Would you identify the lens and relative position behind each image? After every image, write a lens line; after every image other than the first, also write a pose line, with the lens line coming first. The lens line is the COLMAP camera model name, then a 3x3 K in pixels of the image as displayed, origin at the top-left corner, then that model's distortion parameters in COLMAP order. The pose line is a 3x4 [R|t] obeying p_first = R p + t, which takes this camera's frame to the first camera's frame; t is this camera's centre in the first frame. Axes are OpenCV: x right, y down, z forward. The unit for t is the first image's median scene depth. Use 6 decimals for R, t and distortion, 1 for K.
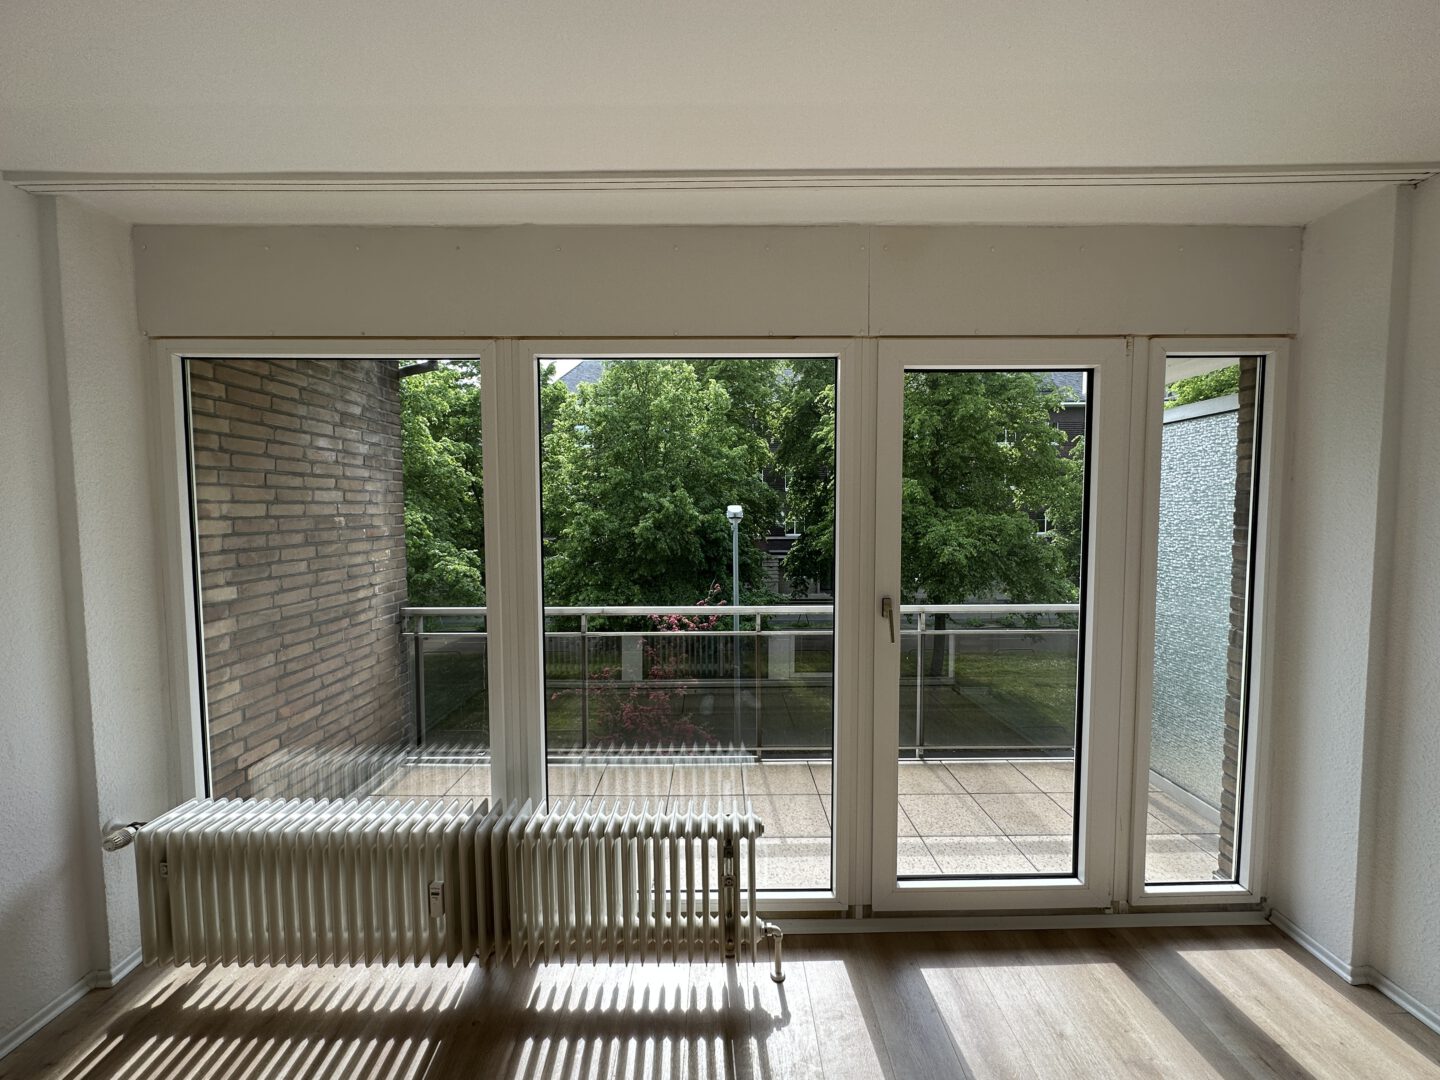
lens RADIAL K [[571.8, 0, 720.0], [0, 571.8, 540.3], [0, 0, 1]] dist [0.001116, -0.000098]
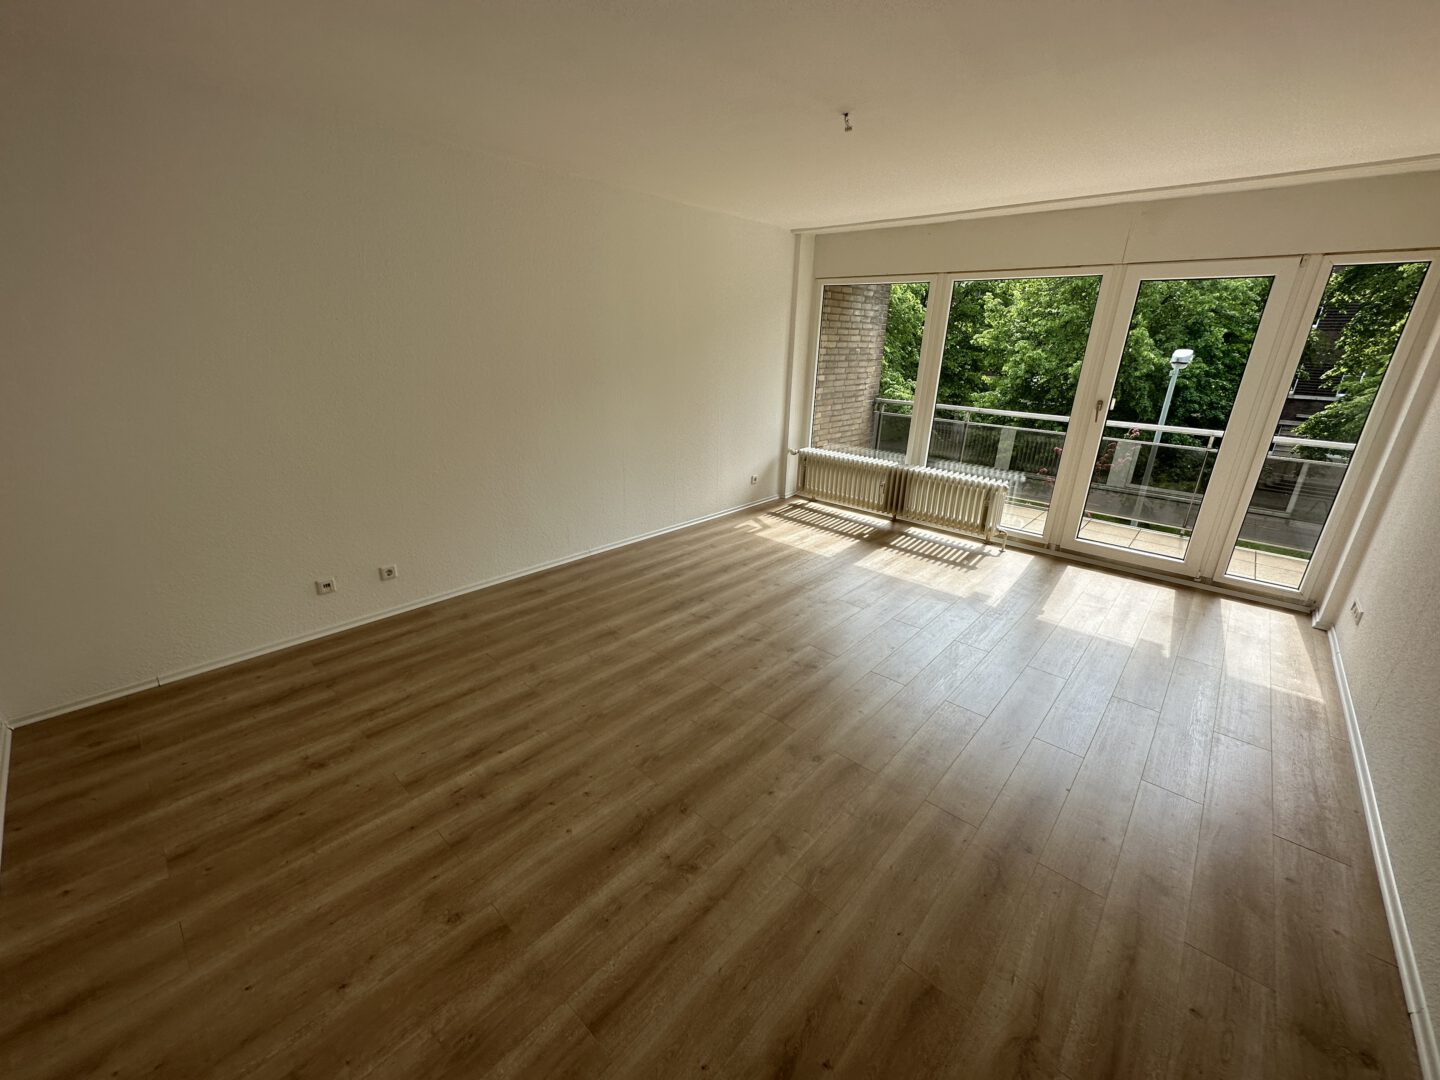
lens RADIAL K [[571.8, 0, 722.7], [0, 571.8, 541.0], [0, 0, 1]] dist [0.001116, -0.000098]
pose [[0.744577, 0.247654, -0.619897, 0.507391], [-0.067604, 0.951835, 0.299065, 0.042396], [0.664104, -0.180770, 0.725457, -1.114689]]
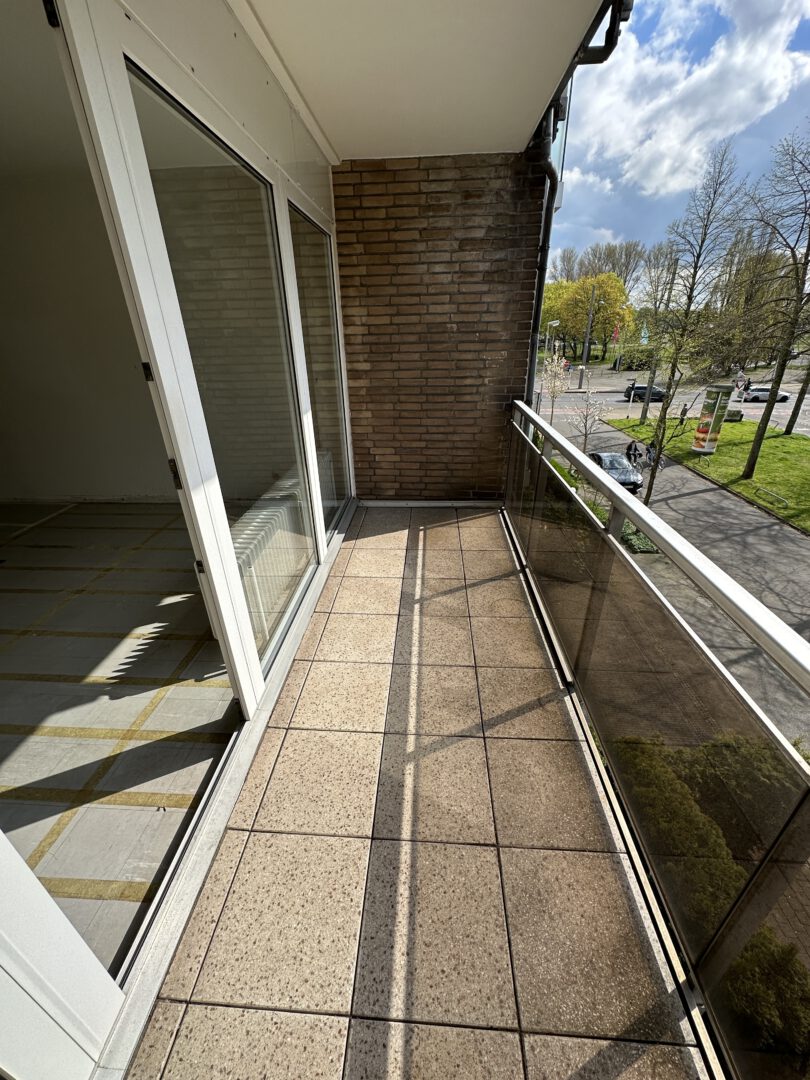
lens RADIAL K [[428.8, 0, 405.2], [0, 428.8, 538.4], [0, 0, 1]] dist [0.001116, -0.000098]
pose [[-0.062557, 0.443081, -0.894297, 0.641021], [-0.036537, 0.894434, 0.445705, -0.037271], [0.997372, 0.060557, -0.039764, 1.027710]]
